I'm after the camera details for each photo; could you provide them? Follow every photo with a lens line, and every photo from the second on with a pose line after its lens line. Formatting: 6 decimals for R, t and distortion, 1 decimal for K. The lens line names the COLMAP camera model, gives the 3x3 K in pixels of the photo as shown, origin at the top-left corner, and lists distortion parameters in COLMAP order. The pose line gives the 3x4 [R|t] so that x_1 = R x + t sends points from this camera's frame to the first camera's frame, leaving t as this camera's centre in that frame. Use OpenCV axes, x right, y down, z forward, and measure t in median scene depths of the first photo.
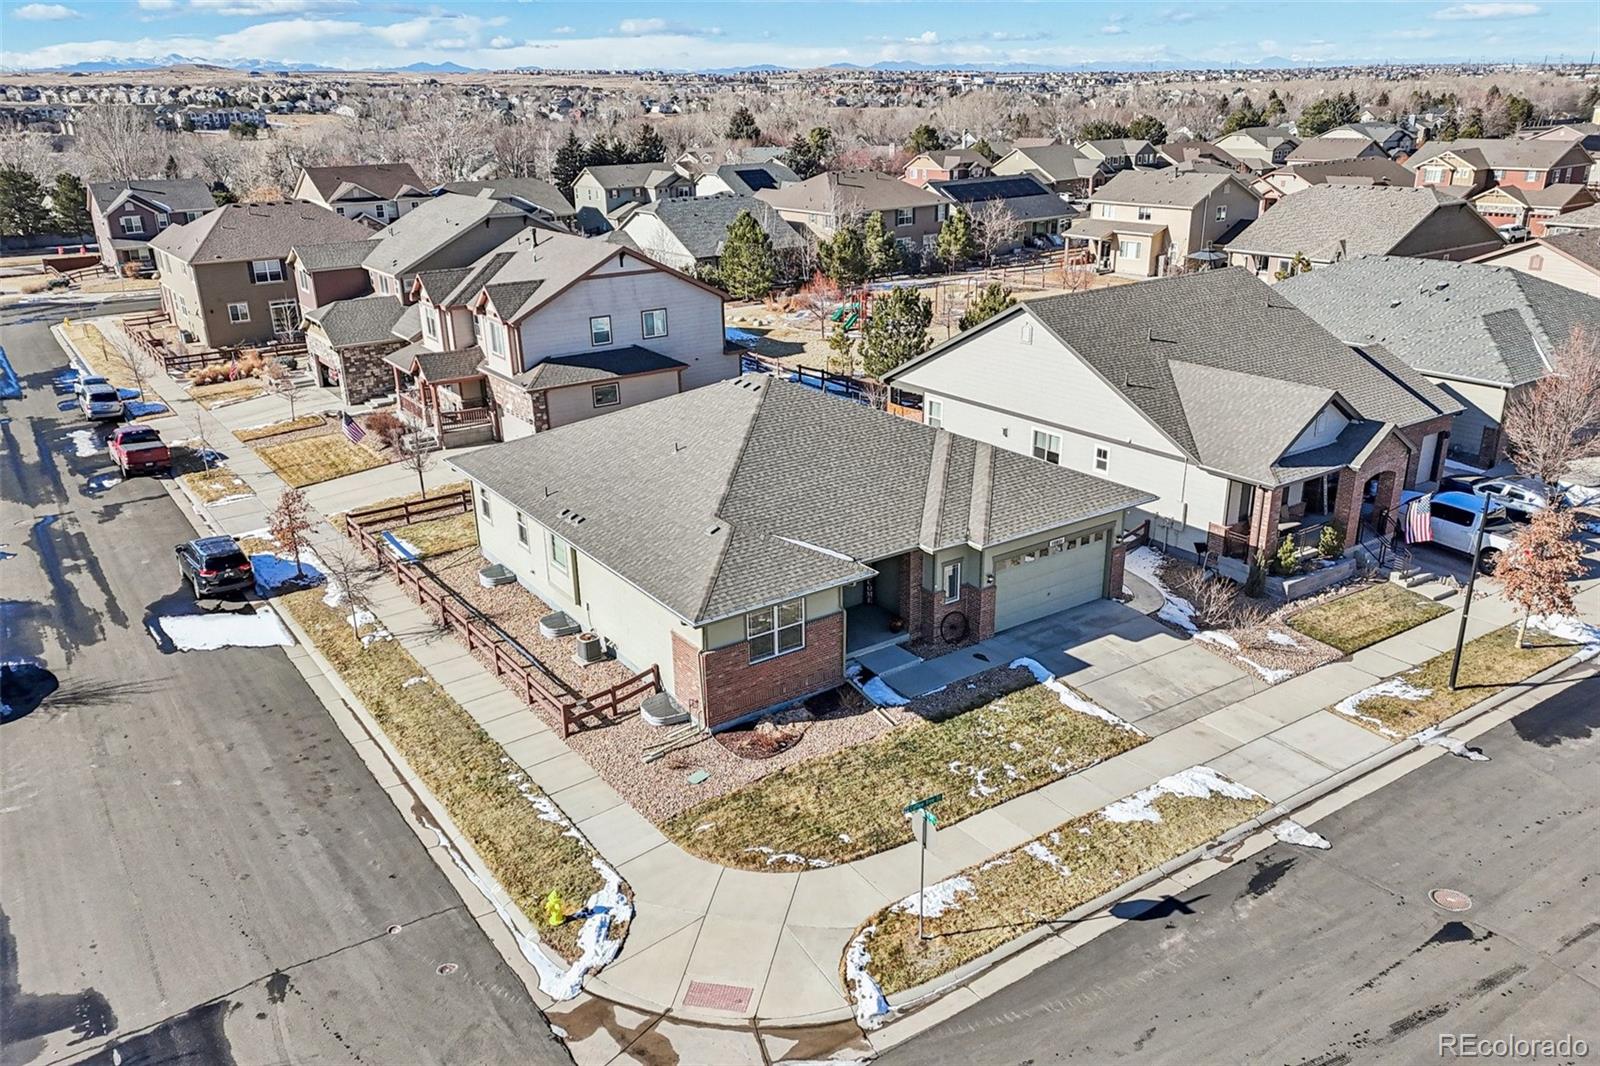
lens RADIAL K [[1175.4, 0, 792.9], [0, 1175.4, 544.8], [0, 0, 1]] dist [0.058479, -0.015771]
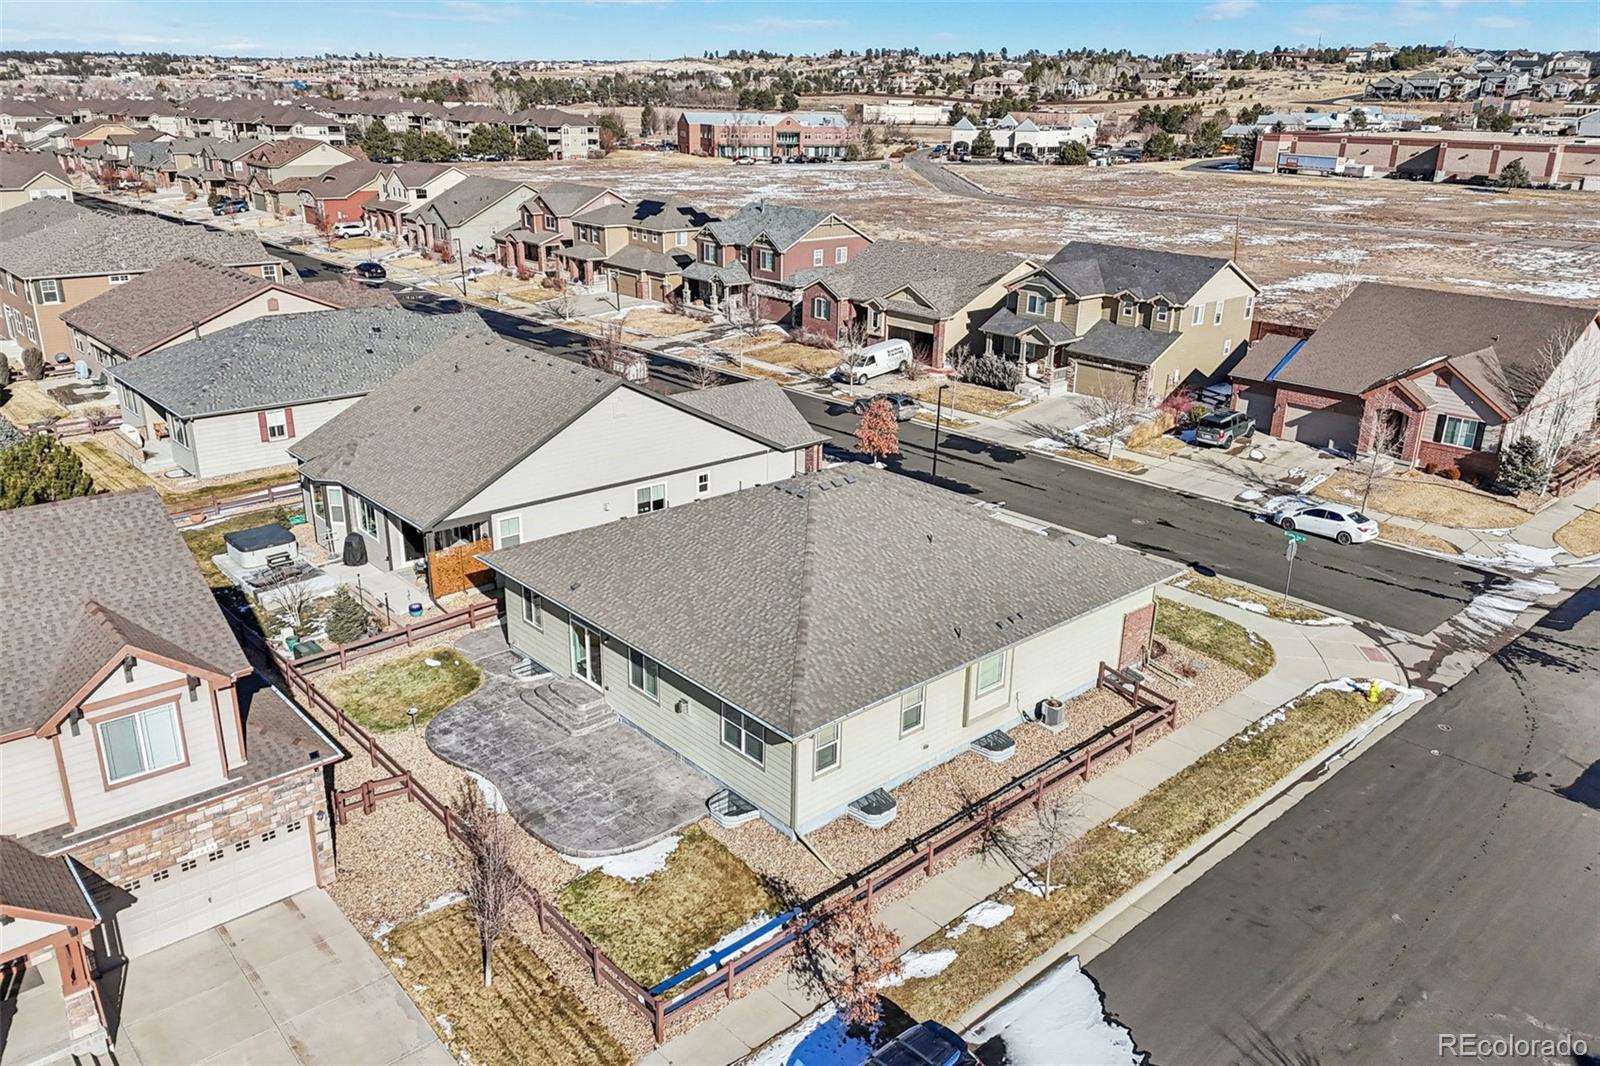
lens RADIAL K [[1175.4, 0, 798.3], [0, 1175.4, 533.5], [0, 0, 1]] dist [0.058479, -0.015771]
pose [[-0.124549, -0.320174, 0.939136, -1.103305], [0.338733, 0.875920, 0.343545, -0.504614], [-0.932603, 0.360904, -0.000641, 1.160668]]
